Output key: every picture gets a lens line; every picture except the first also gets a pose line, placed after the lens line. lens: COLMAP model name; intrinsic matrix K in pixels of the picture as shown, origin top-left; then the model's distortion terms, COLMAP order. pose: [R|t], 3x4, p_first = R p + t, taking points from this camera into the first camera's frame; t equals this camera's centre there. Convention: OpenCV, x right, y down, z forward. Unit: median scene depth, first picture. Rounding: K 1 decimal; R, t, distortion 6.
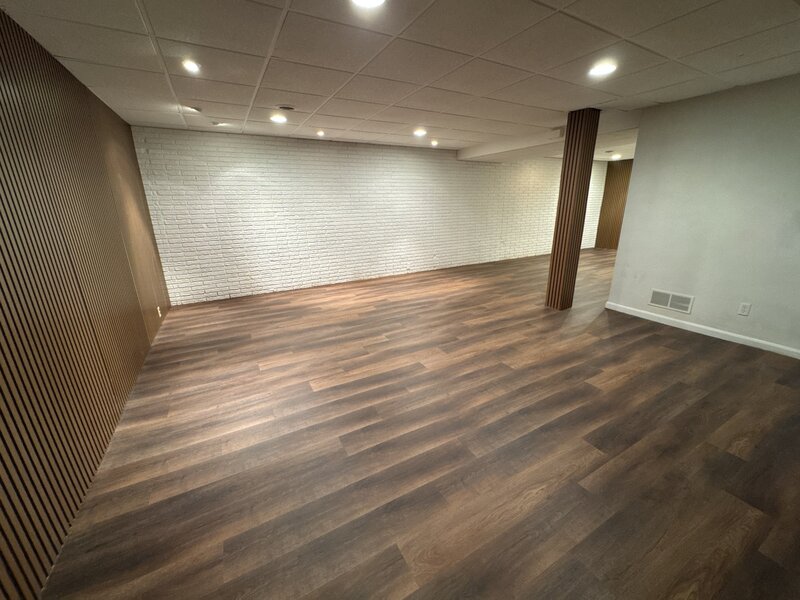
lens RADIAL K [[317.9, 0, 400.0], [0, 317.9, 300.0], [0, 0, 1]] dist [0.000198, 0.000141]
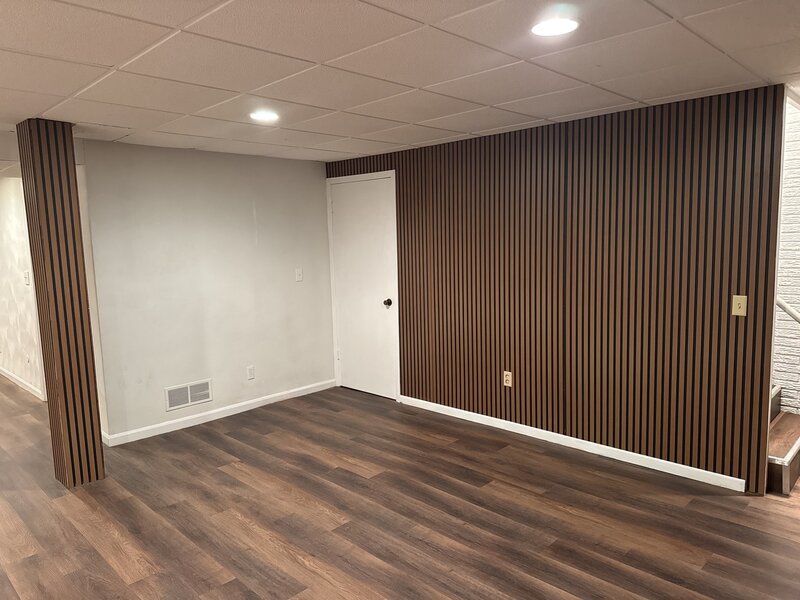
lens RADIAL K [[564.2, 0, 400.0], [0, 564.2, 300.0], [0, 0, 1]] dist [0.112912, -0.165733]
pose [[-0.279775, -0.092645, 0.955585, -0.770439], [0.313322, 0.932025, 0.182095, -0.397320], [-0.907499, 0.350351, -0.231730, 1.039992]]
